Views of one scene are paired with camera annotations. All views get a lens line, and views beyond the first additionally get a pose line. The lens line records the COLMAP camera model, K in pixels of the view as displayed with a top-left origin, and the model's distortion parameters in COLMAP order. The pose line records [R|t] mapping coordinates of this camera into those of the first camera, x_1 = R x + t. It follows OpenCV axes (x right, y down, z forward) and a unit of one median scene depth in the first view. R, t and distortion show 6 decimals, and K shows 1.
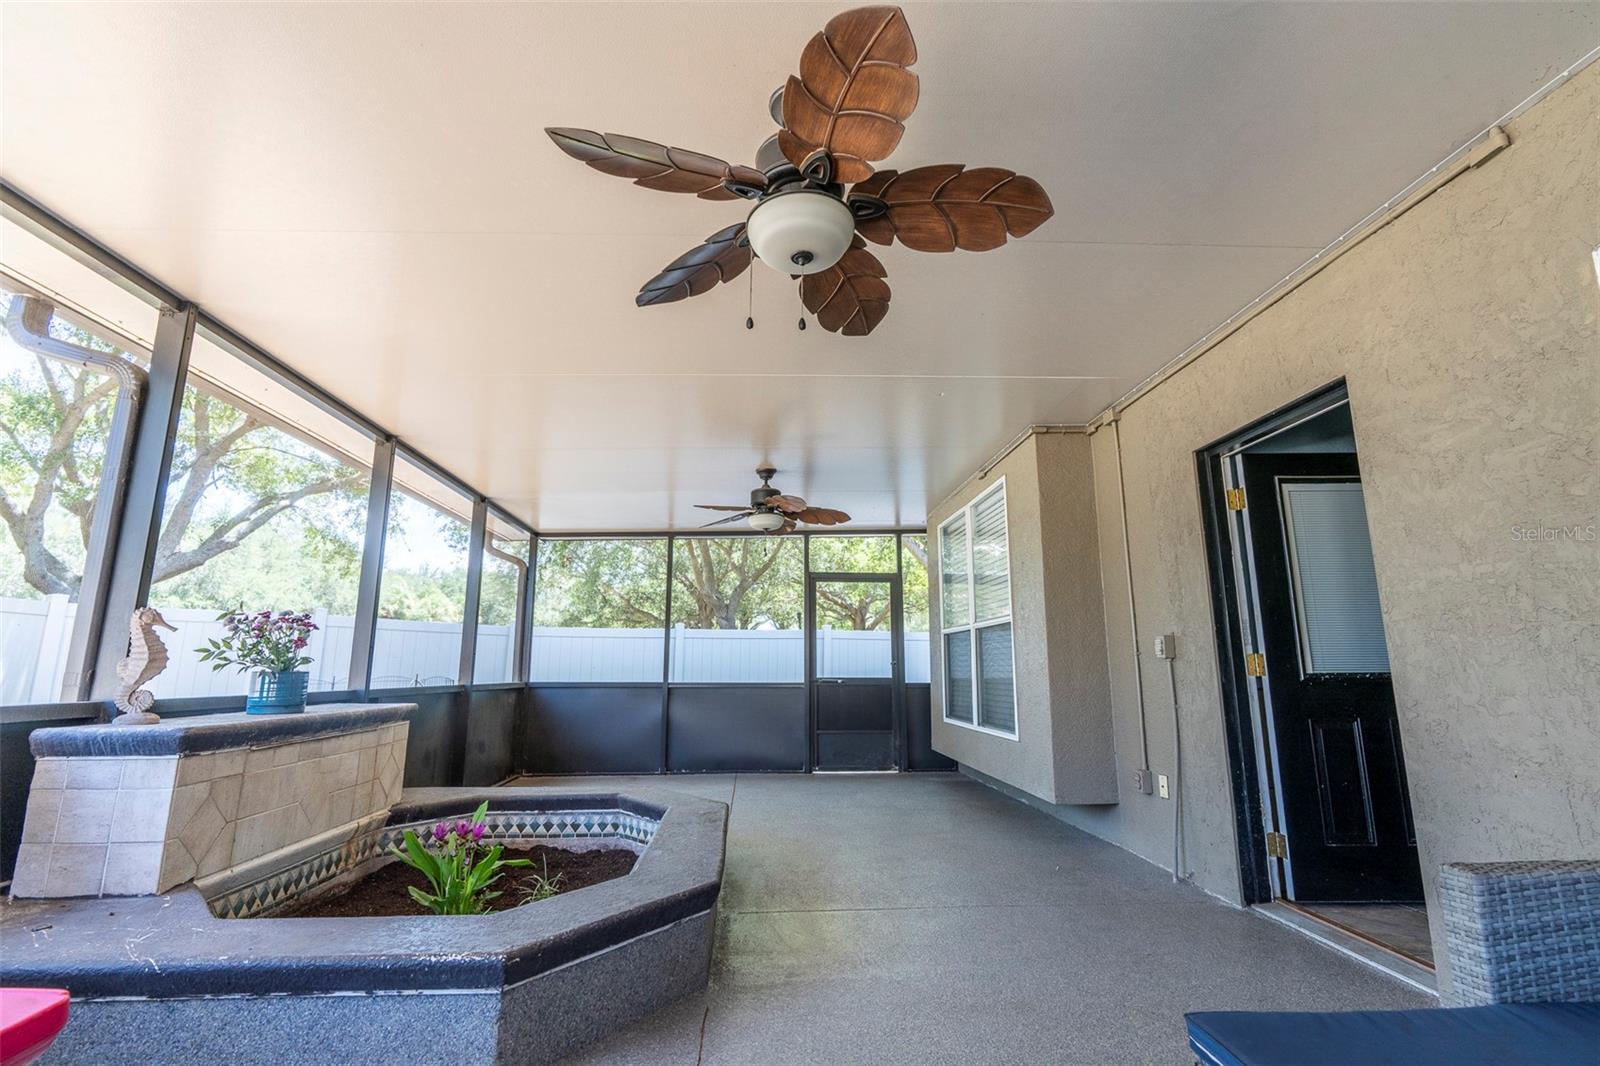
lens RADIAL K [[723.1, 0, 799.4], [0, 723.1, 527.6], [0, 0, 1]] dist [-0.006547, 0.000823]
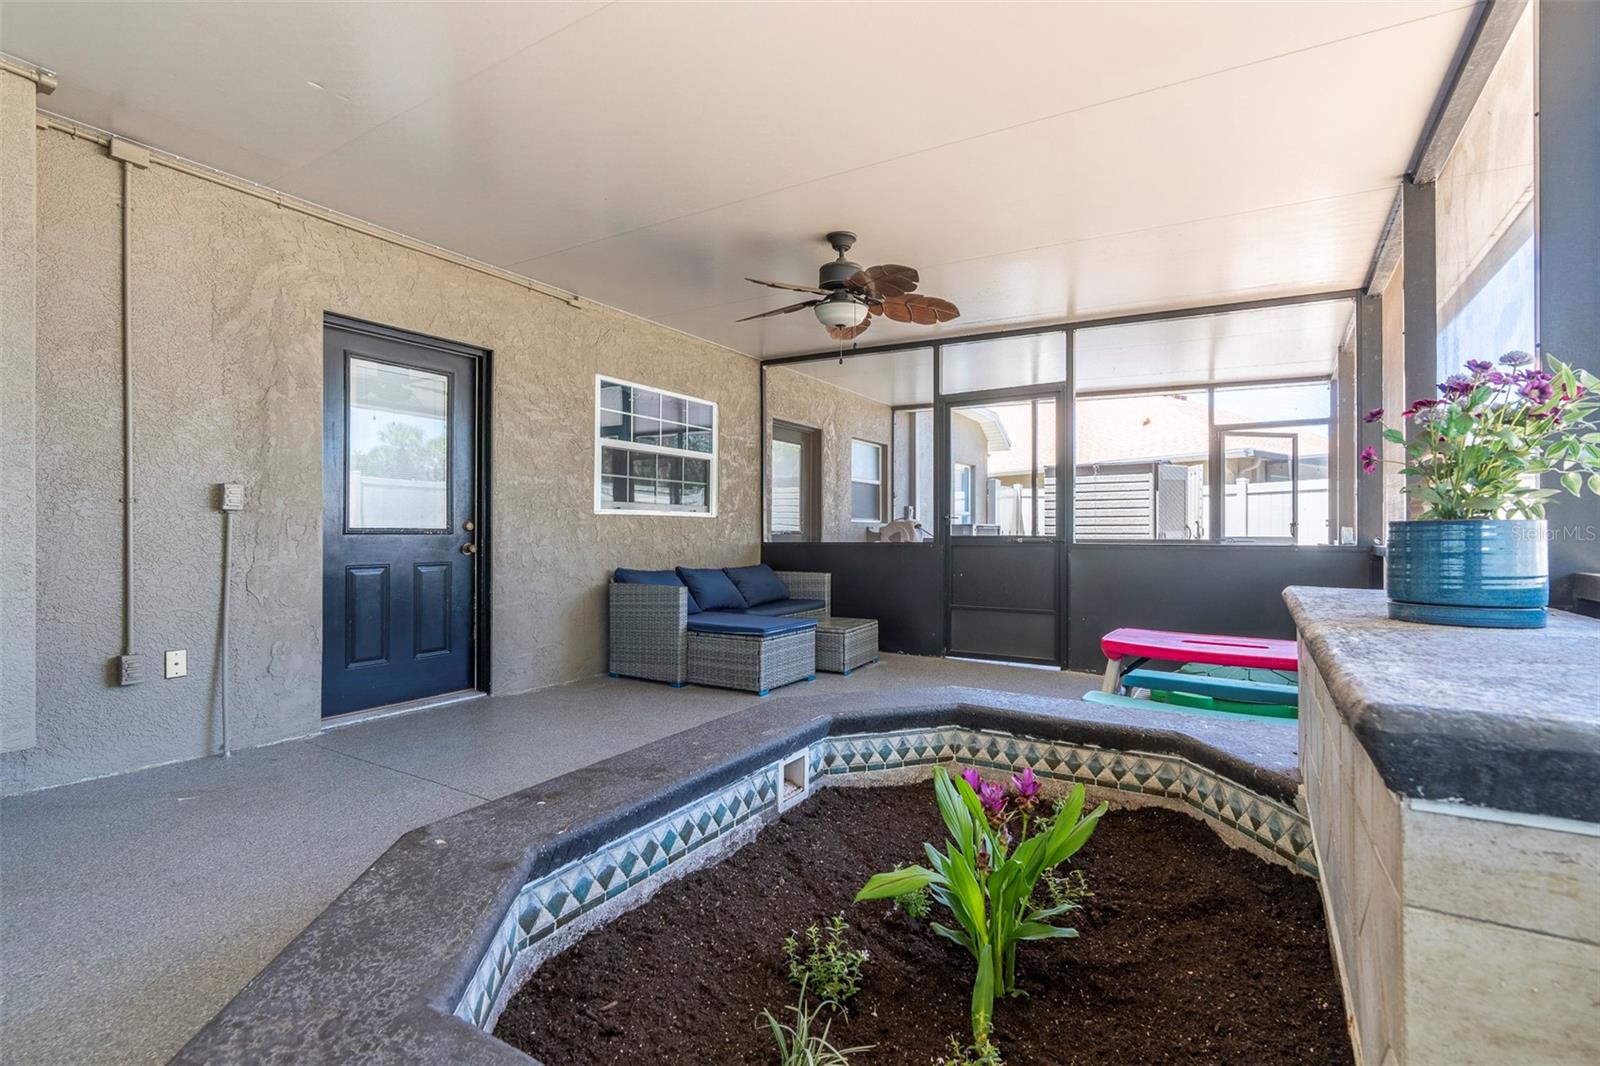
lens RADIAL K [[721.2, 0, 809.8], [0, 721.2, 534.4], [0, 0, 1]] dist [-0.004411, 0.000267]
pose [[-0.815330, -0.004847, 0.578977, -0.711703], [-0.114543, 0.981552, -0.153086, 0.335138], [-0.567554, -0.191133, -0.800844, 1.653670]]
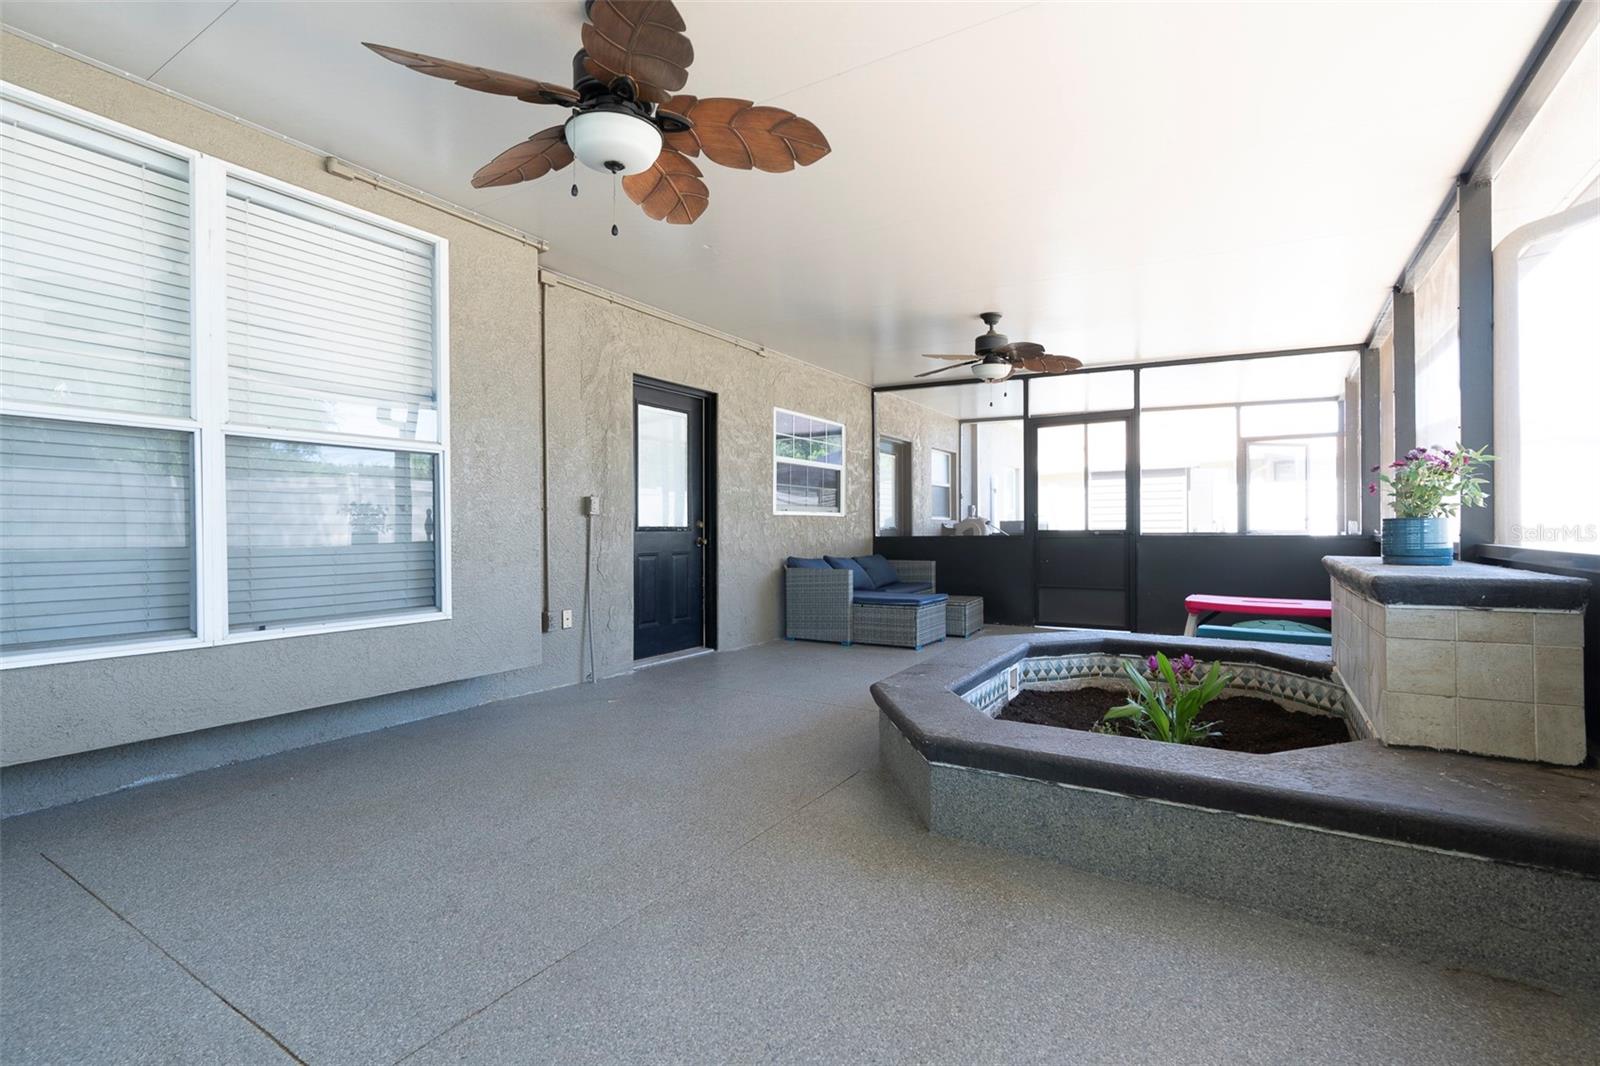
lens RADIAL K [[721.2, 0, 809.8], [0, 721.2, 534.4], [0, 0, 1]] dist [-0.004411, 0.000267]
pose [[-0.815862, -0.001321, 0.578245, -0.678165], [-0.107407, 0.982942, -0.149297, 0.463270], [-0.568184, -0.183914, -0.802086, 2.291113]]
